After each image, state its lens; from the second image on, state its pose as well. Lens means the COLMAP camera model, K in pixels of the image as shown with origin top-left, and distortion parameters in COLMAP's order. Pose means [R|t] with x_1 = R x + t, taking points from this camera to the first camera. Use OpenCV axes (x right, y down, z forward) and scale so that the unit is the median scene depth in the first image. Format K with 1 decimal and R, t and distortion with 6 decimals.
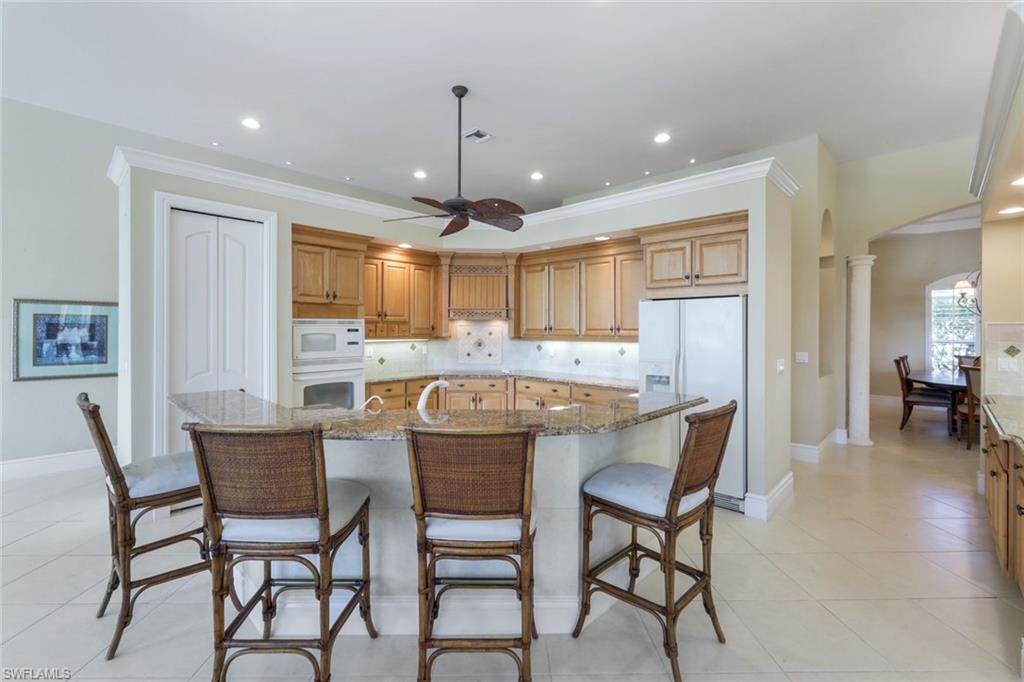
lens RADIAL K [[444.9, 0, 512.3], [0, 444.9, 334.7], [0, 0, 1]] dist [-0.003141, -0.000466]
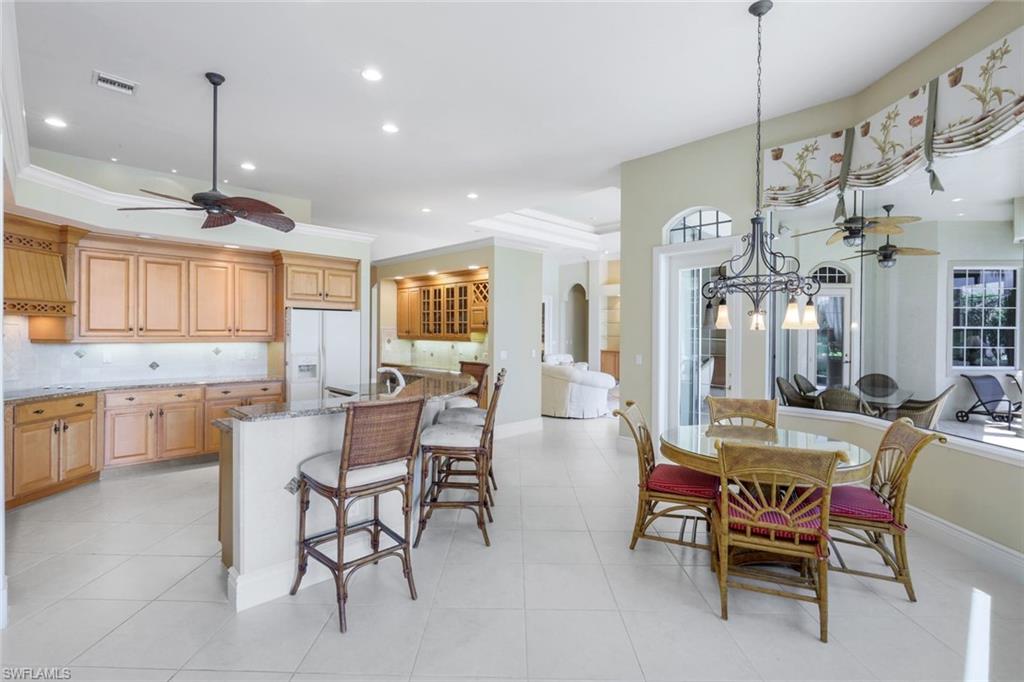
lens RADIAL K [[470.6, 0, 506.0], [0, 470.6, 337.2], [0, 0, 1]] dist [-0.001000, -0.000920]
pose [[0.040646, -0.014260, 0.999072, -0.839698], [0.002279, 0.999897, 0.014179, -0.009835], [-0.999171, 0.001701, 0.040674, 0.263799]]
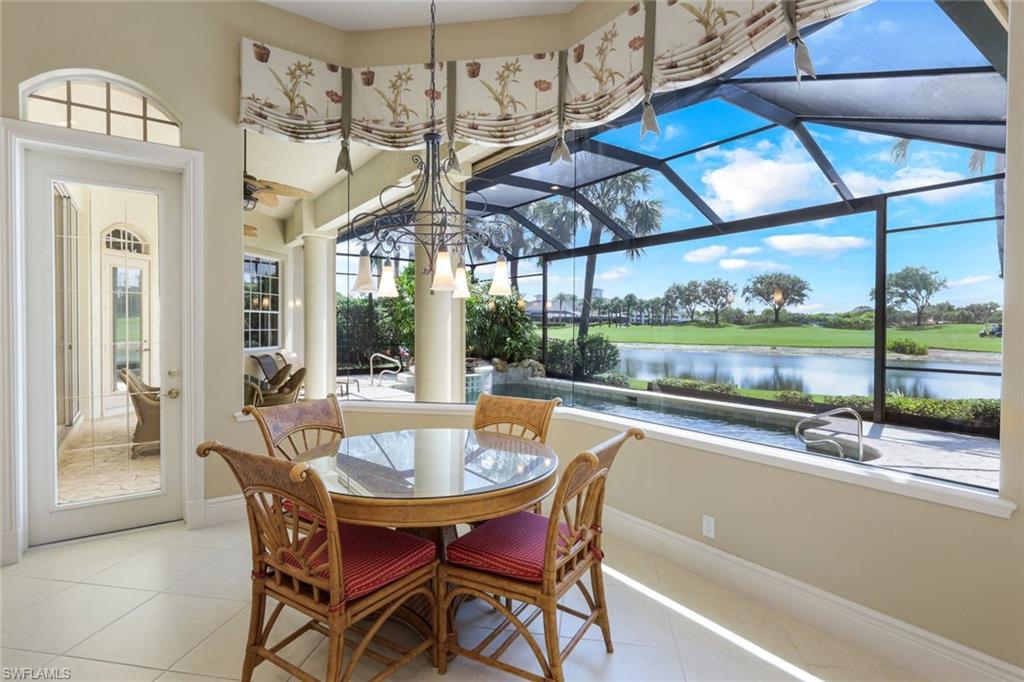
lens RADIAL K [[512.9, 0, 504.4], [0, 512.9, 335.0], [0, 0, 1]] dist [-0.001193, 0.000073]
pose [[-0.982270, -0.013802, 0.186962, -0.385028], [-0.008673, 0.999564, 0.028225, 0.011438], [-0.187270, 0.026103, -0.981962, 0.406847]]
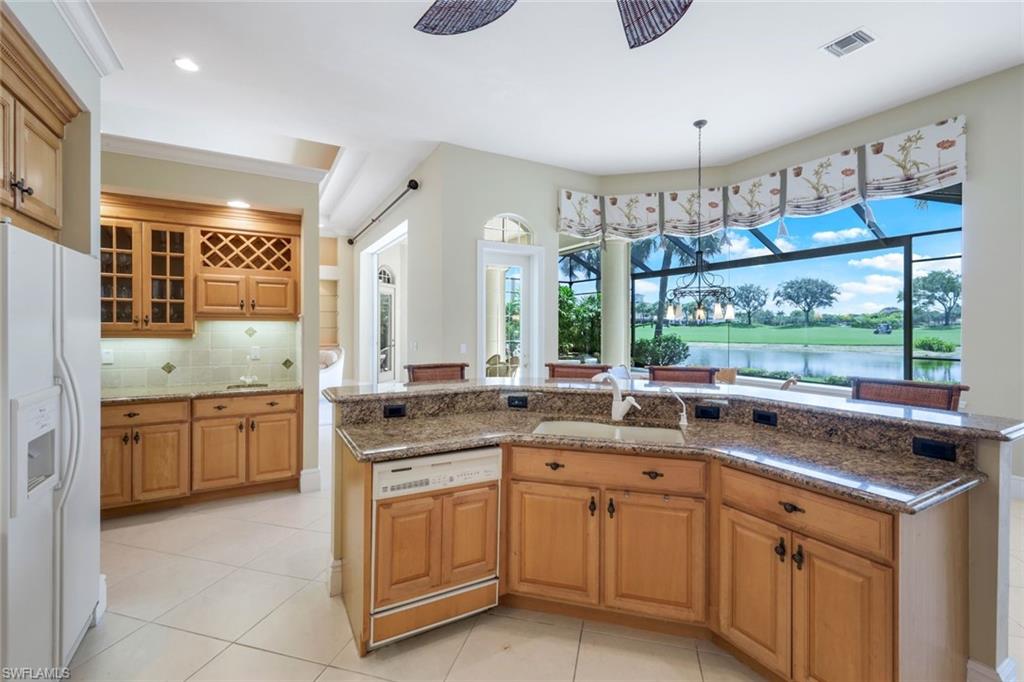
lens RADIAL K [[444.9, 0, 501.4], [0, 444.9, 328.2], [0, 0, 1]] dist [-0.003141, -0.000466]
pose [[-0.956139, -0.007401, 0.292819, -0.115914], [-0.003399, 0.999894, 0.014174, -0.003694], [-0.292893, 0.012557, -0.956063, 0.968964]]
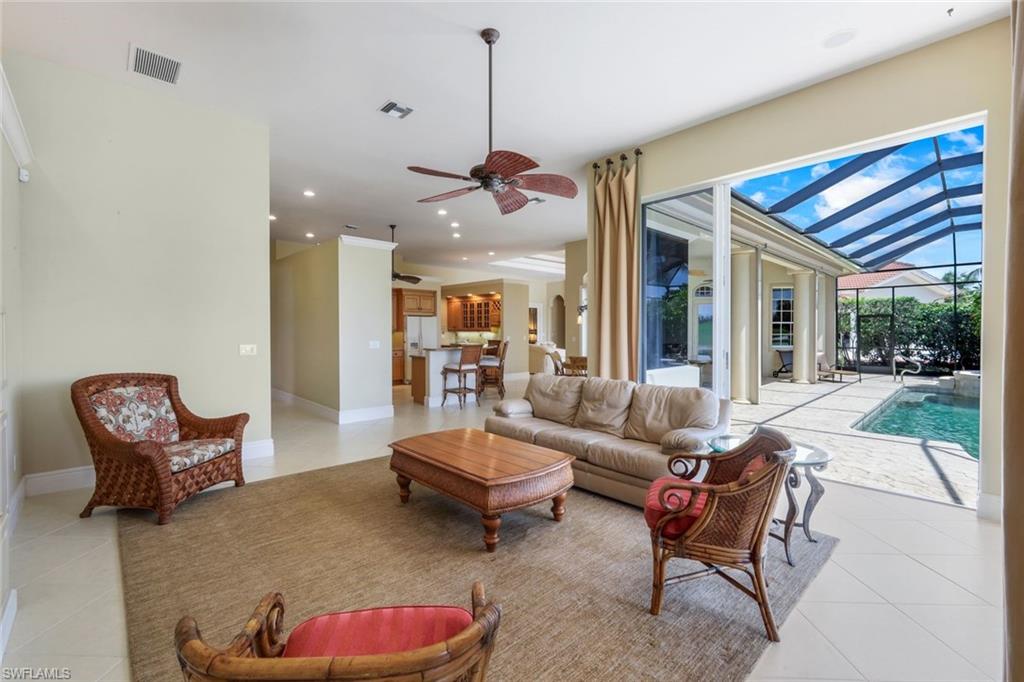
lens RADIAL K [[444.9, 0, 517.7], [0, 444.9, 334.4], [0, 0, 1]] dist [-0.003141, -0.000466]
pose [[0.034026, -0.015208, 0.999305, -1.931994], [0.007782, 0.999858, 0.014951, 0.000867], [-0.999391, 0.007268, 0.034139, 0.191741]]
